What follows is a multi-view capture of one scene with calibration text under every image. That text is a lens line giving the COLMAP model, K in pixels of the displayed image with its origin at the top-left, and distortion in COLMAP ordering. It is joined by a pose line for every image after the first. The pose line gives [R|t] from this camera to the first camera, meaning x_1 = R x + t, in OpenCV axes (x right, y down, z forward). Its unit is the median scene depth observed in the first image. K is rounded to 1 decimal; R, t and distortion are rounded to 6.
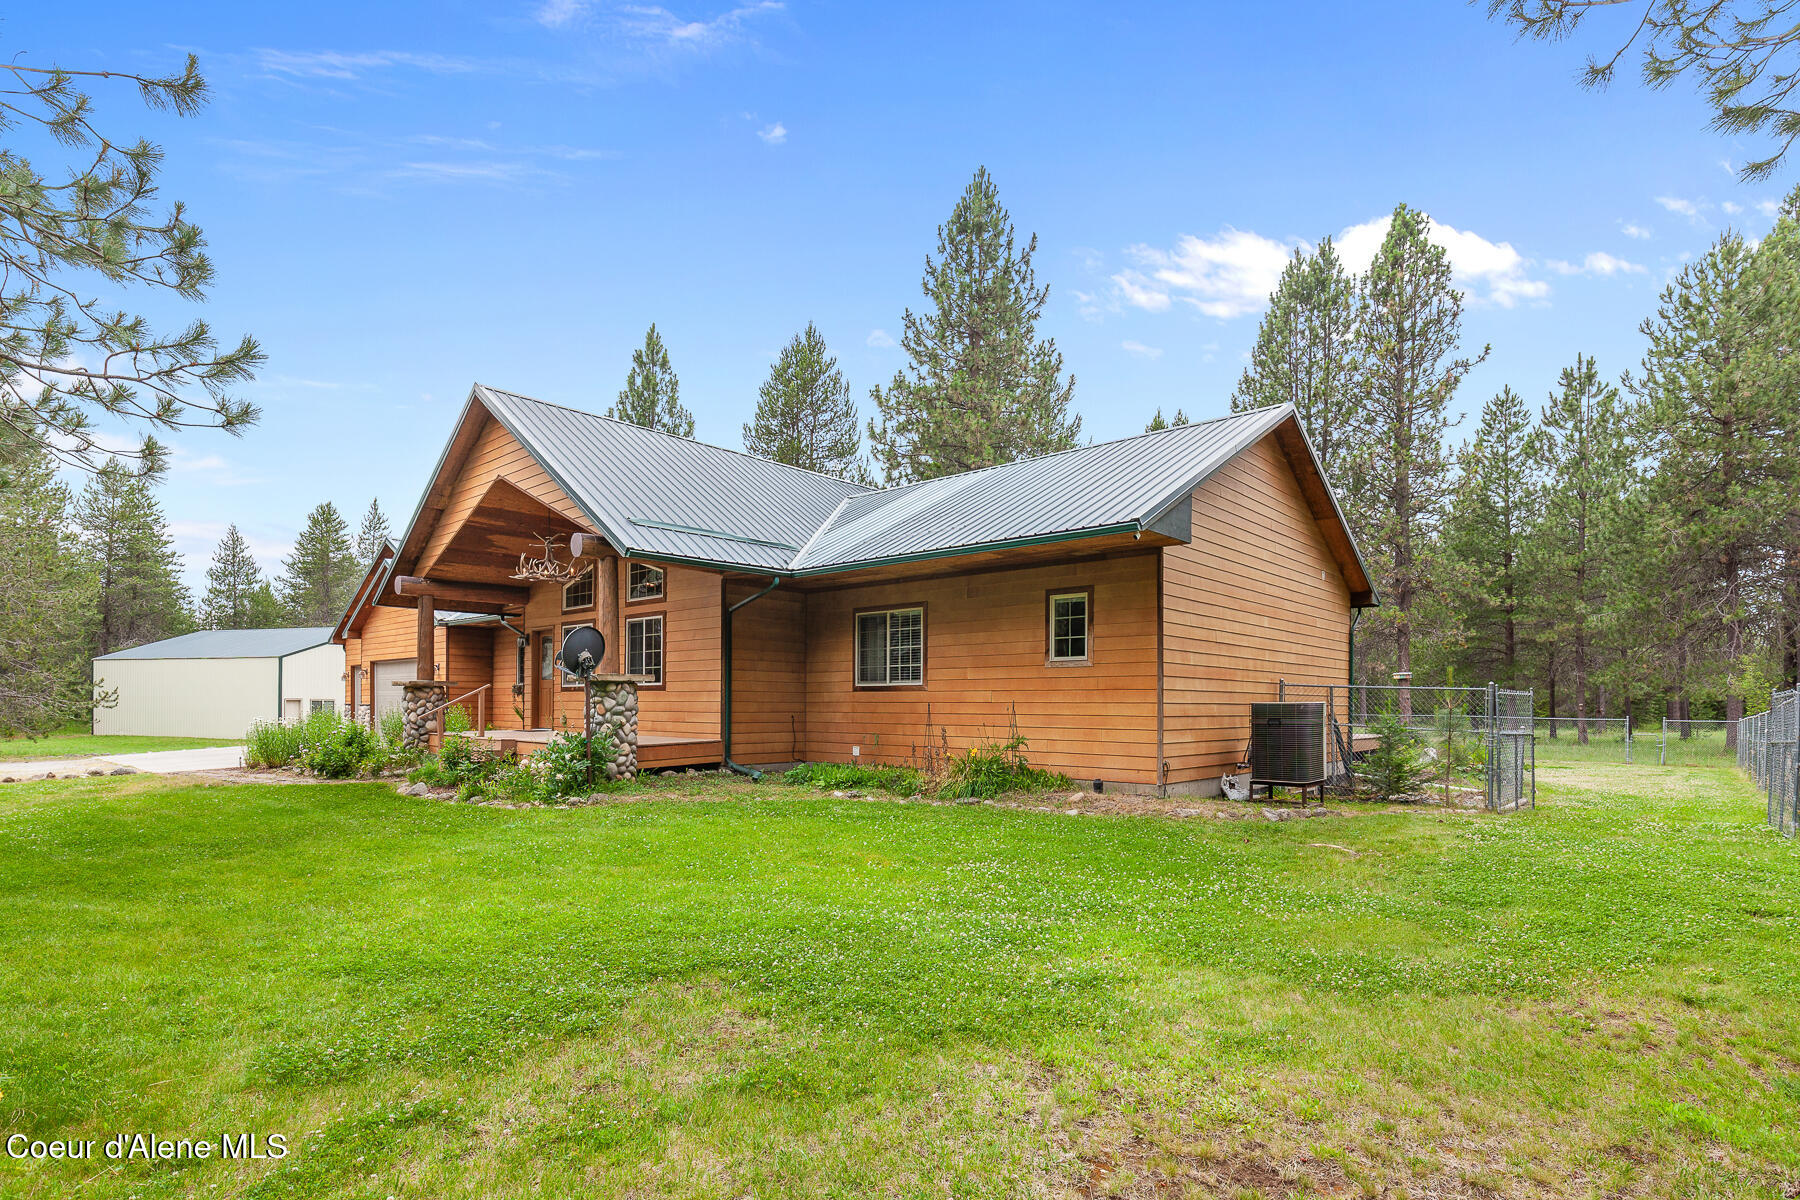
lens RADIAL K [[899.2, 0, 924.2], [0, 899.2, 710.2], [0, 0, 1]] dist [-0.020610, 0.001509]
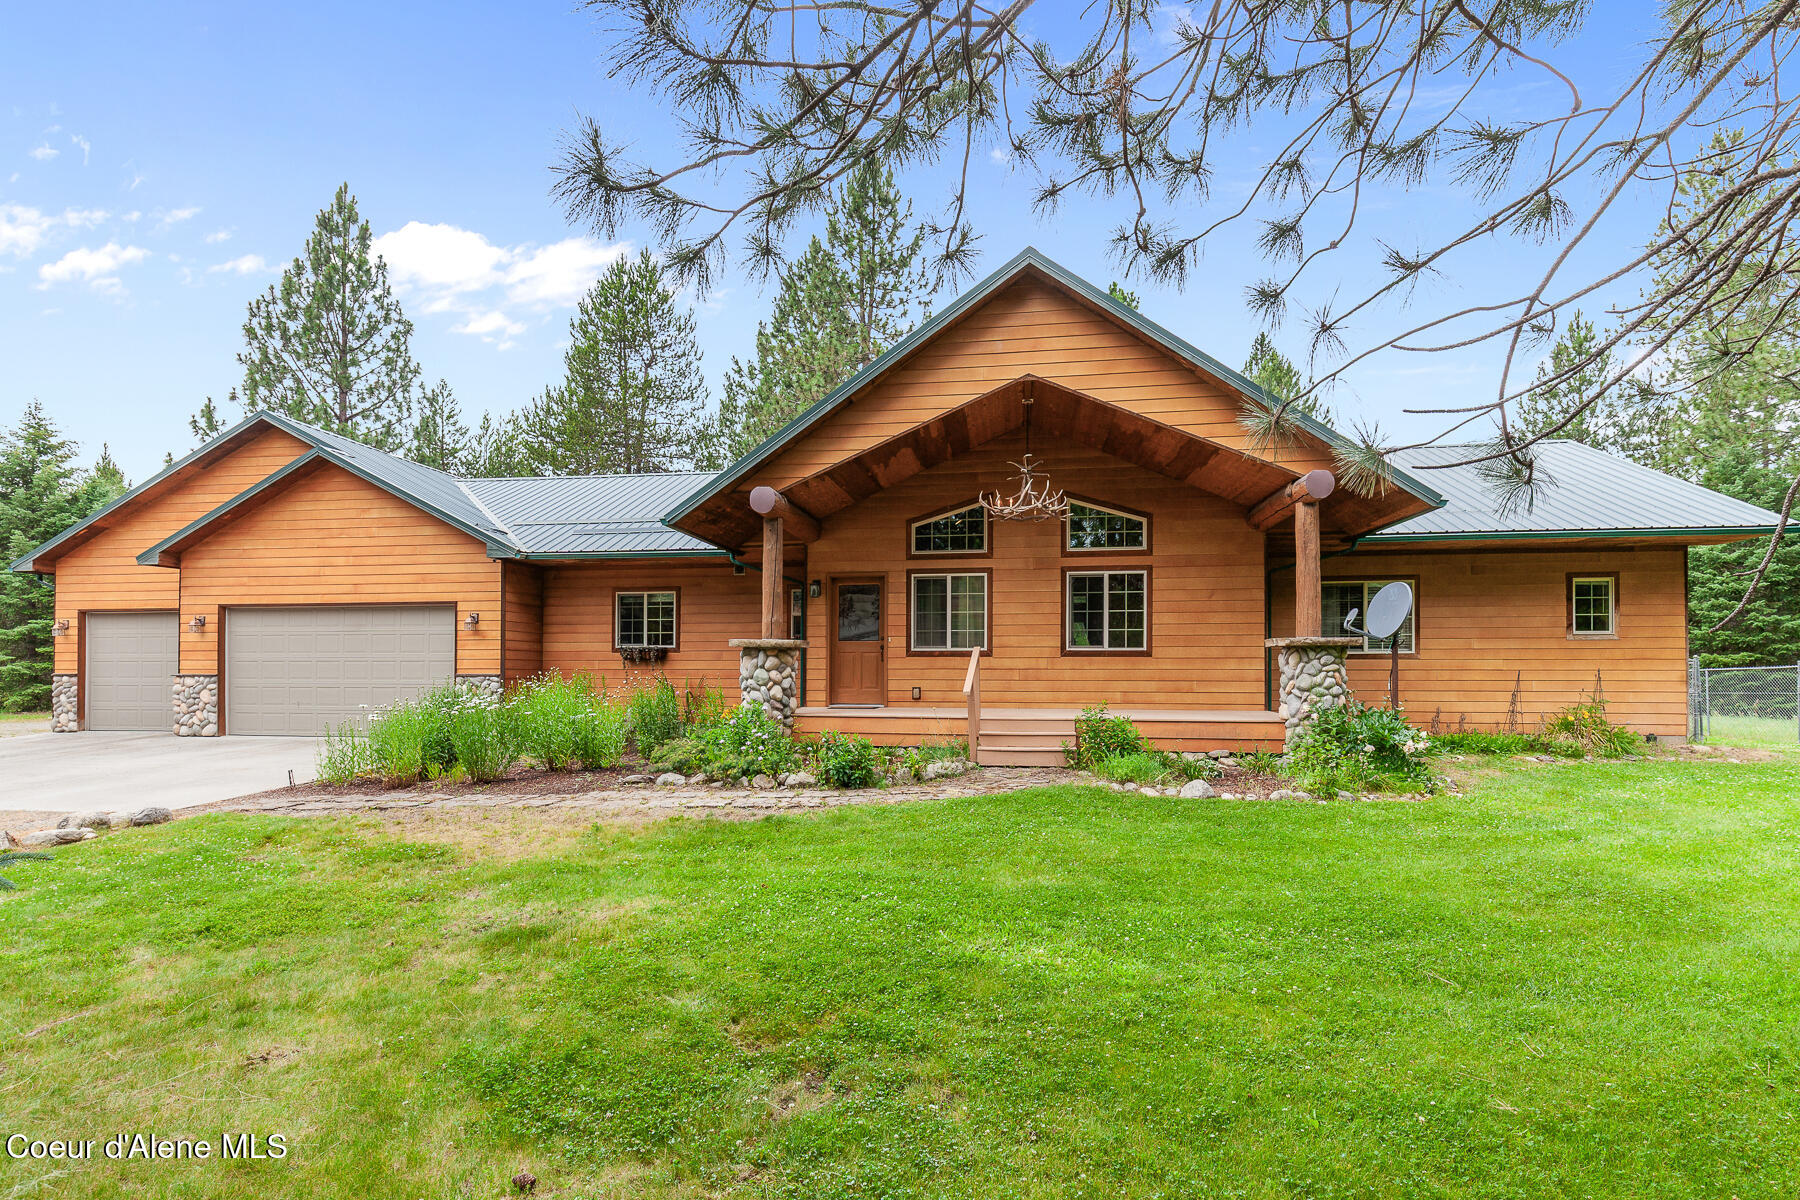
lens RADIAL K [[812.4, 0, 899.3], [0, 812.4, 667.6], [0, 0, 1]] dist [0.001500, -0.001078]
pose [[0.843824, -0.002533, 0.536614, -1.109710], [0.005369, 0.999979, -0.003723, -0.011810], [-0.536593, 0.006023, 0.843820, 0.557994]]
